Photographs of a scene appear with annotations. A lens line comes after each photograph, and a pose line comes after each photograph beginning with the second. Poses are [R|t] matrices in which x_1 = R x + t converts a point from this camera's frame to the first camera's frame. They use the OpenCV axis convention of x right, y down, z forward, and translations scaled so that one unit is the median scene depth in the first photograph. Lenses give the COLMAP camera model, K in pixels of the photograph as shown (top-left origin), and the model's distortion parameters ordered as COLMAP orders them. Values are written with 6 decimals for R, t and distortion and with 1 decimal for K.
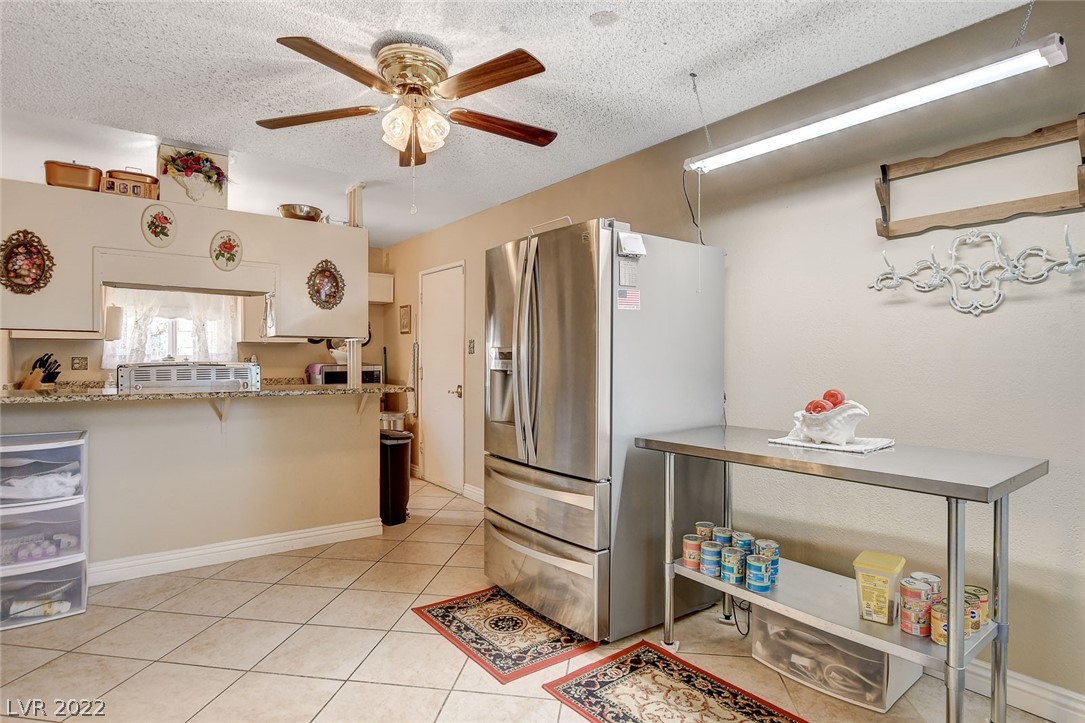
lens RADIAL K [[576.7, 0, 536.0], [0, 576.7, 359.7], [0, 0, 1]] dist [-0.023217, 0.001191]
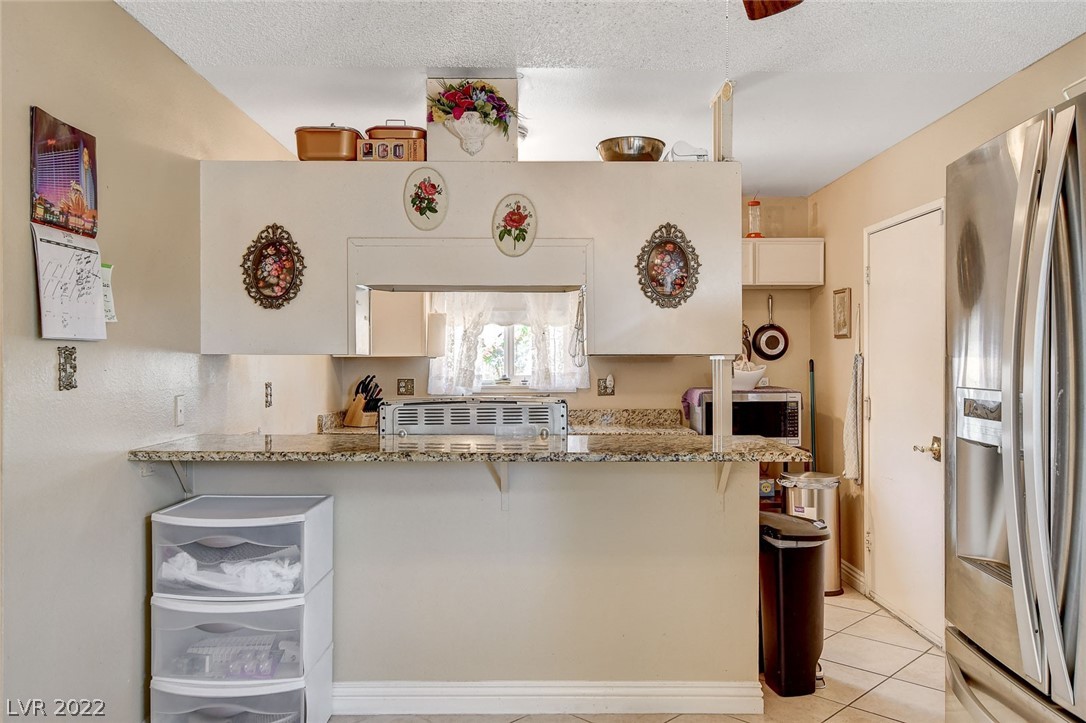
lens RADIAL K [[822.0, 0, 536.9], [0, 822.0, 362.6], [0, 0, 1]] dist [-0.004807, 0.005254]
pose [[0.804311, -0.004239, -0.594193, 0.030037], [0.003073, 0.999991, -0.002975, -0.034355], [0.594200, 0.000567, 0.804317, 0.282801]]
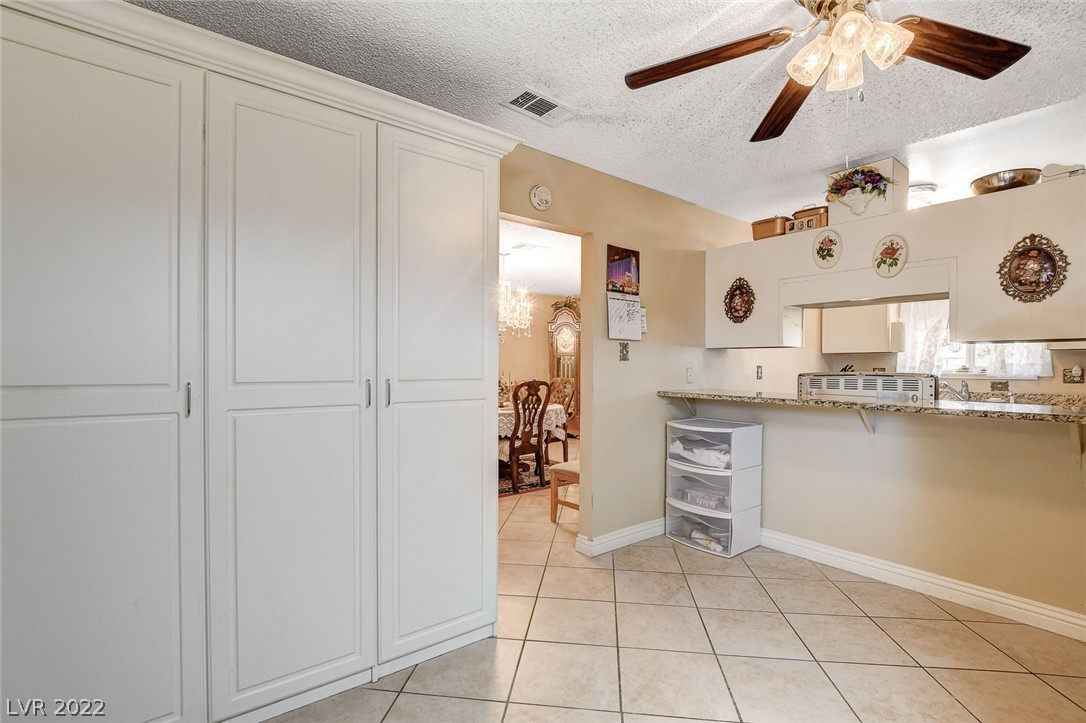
lens RADIAL K [[493.1, 0, 544.4], [0, 493.1, 370.2], [0, 0, 1]] dist [-0.013153, 0.000316]
pose [[0.025515, 0.004752, -0.999663, 0.276413], [-0.006440, 0.999969, 0.004589, 0.000118], [0.999654, 0.006321, 0.025545, 0.421356]]
